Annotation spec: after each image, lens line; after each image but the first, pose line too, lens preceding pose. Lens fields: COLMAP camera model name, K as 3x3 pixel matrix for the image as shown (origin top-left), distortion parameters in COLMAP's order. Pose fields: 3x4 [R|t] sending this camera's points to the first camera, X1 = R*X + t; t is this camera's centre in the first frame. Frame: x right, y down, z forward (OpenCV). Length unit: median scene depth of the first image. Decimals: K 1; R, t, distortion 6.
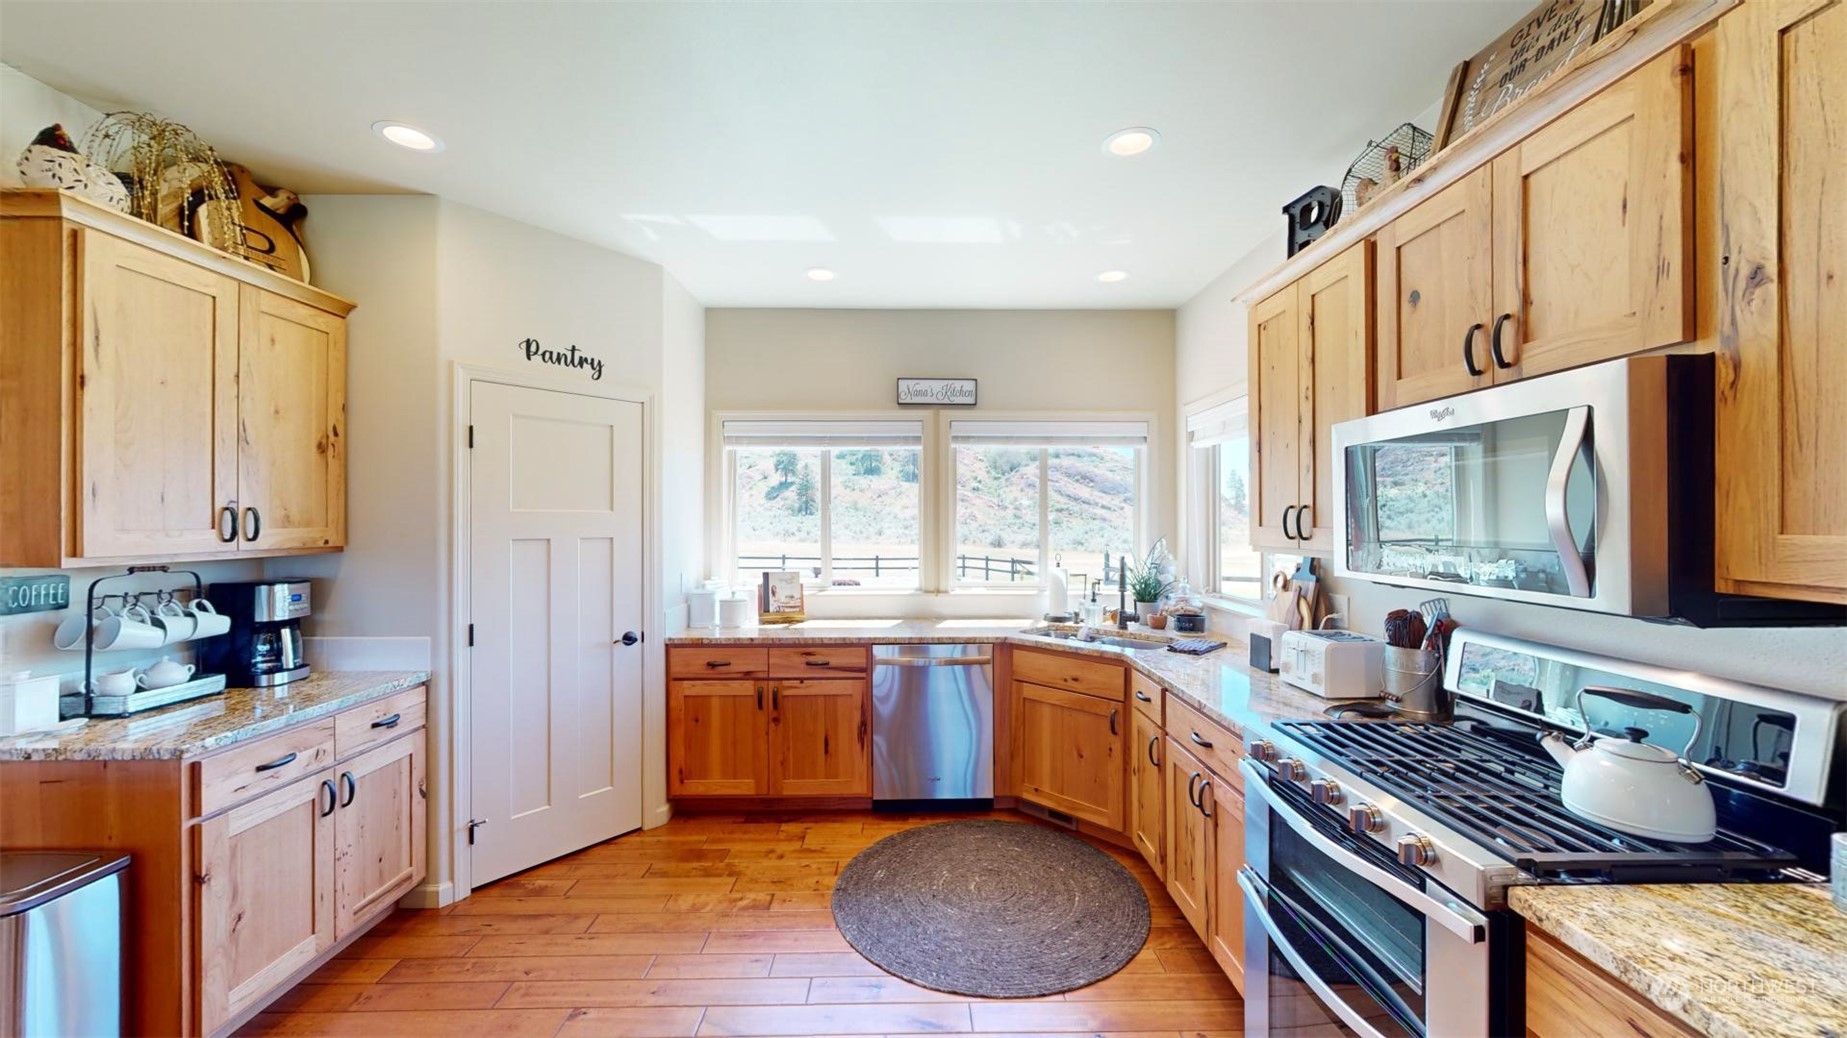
lens RADIAL K [[675.7, 0, 919.8], [0, 675.7, 521.8], [0, 0, 1]] dist [-0.001066, -0.000155]
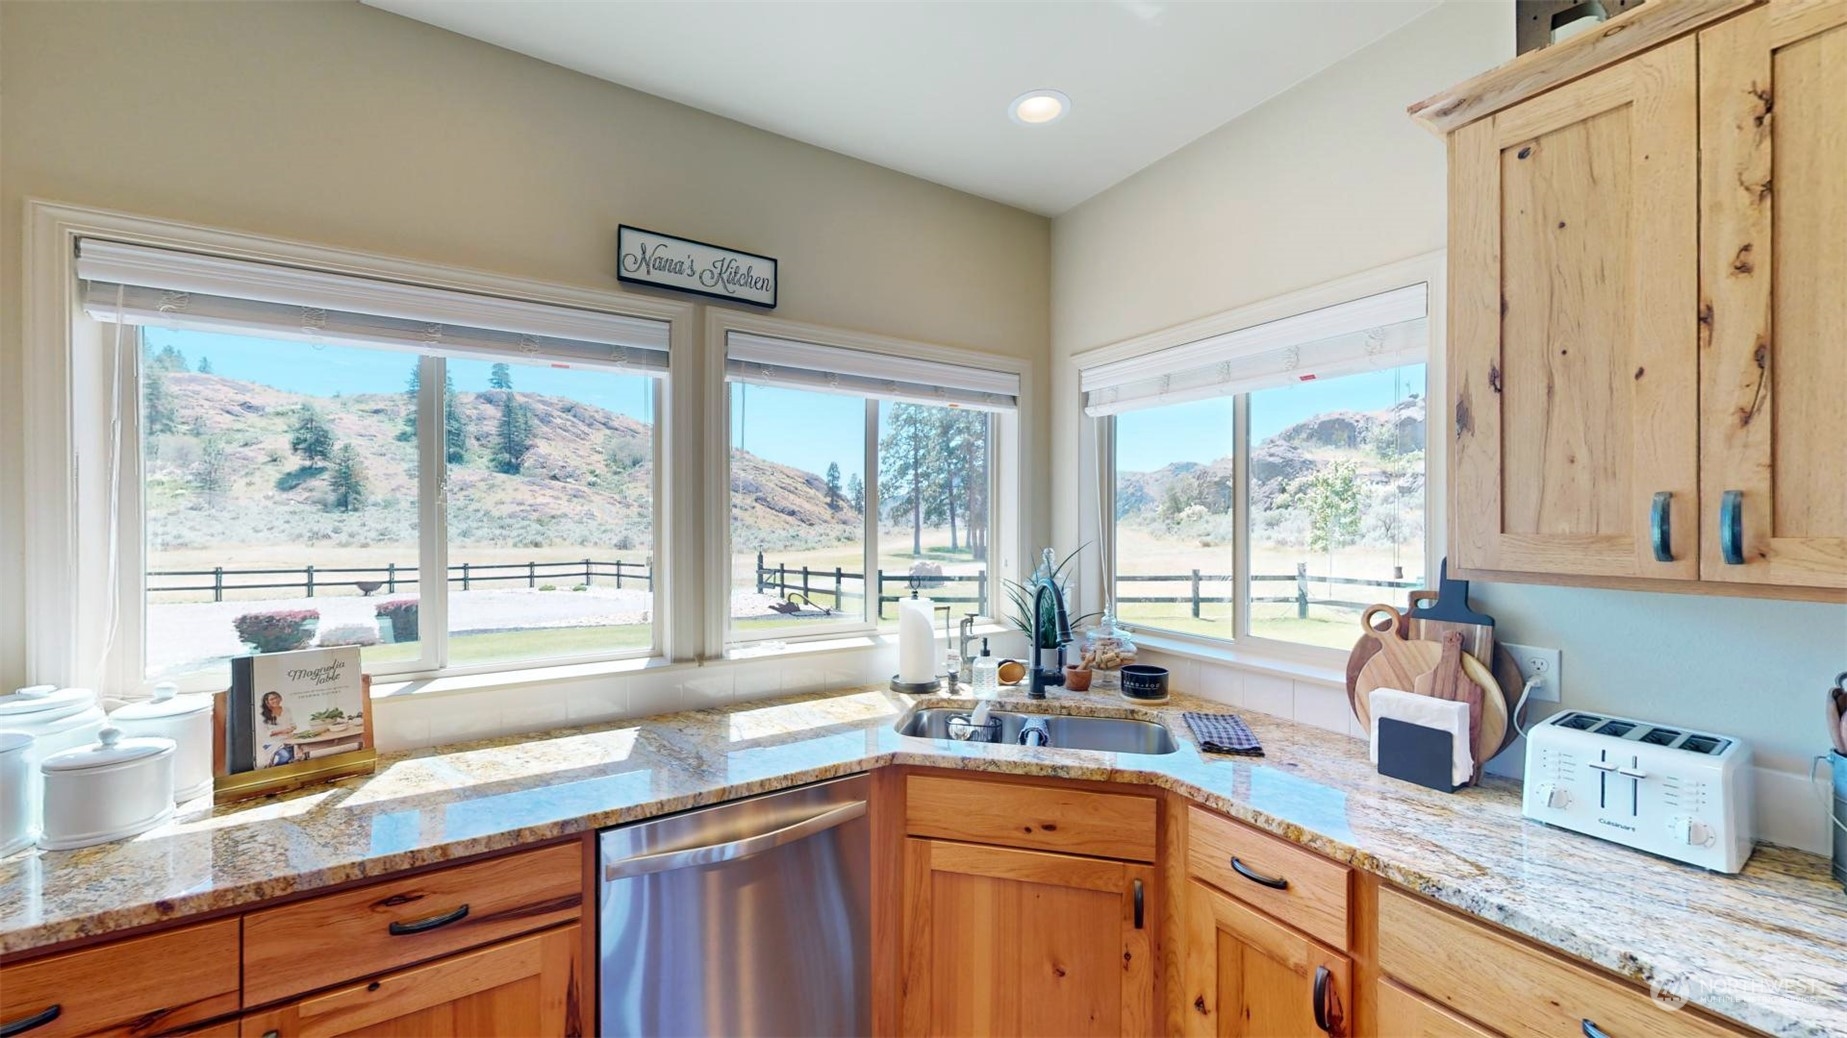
lens RADIAL K [[675.7, 0, 921.7], [0, 675.7, 521.6], [0, 0, 1]] dist [-0.001066, -0.000155]
pose [[0.858355, 0.000426, 0.513056, -0.095846], [-0.001243, 0.999998, 0.001250, -0.001679], [-0.513054, -0.001711, 0.858354, 0.482250]]
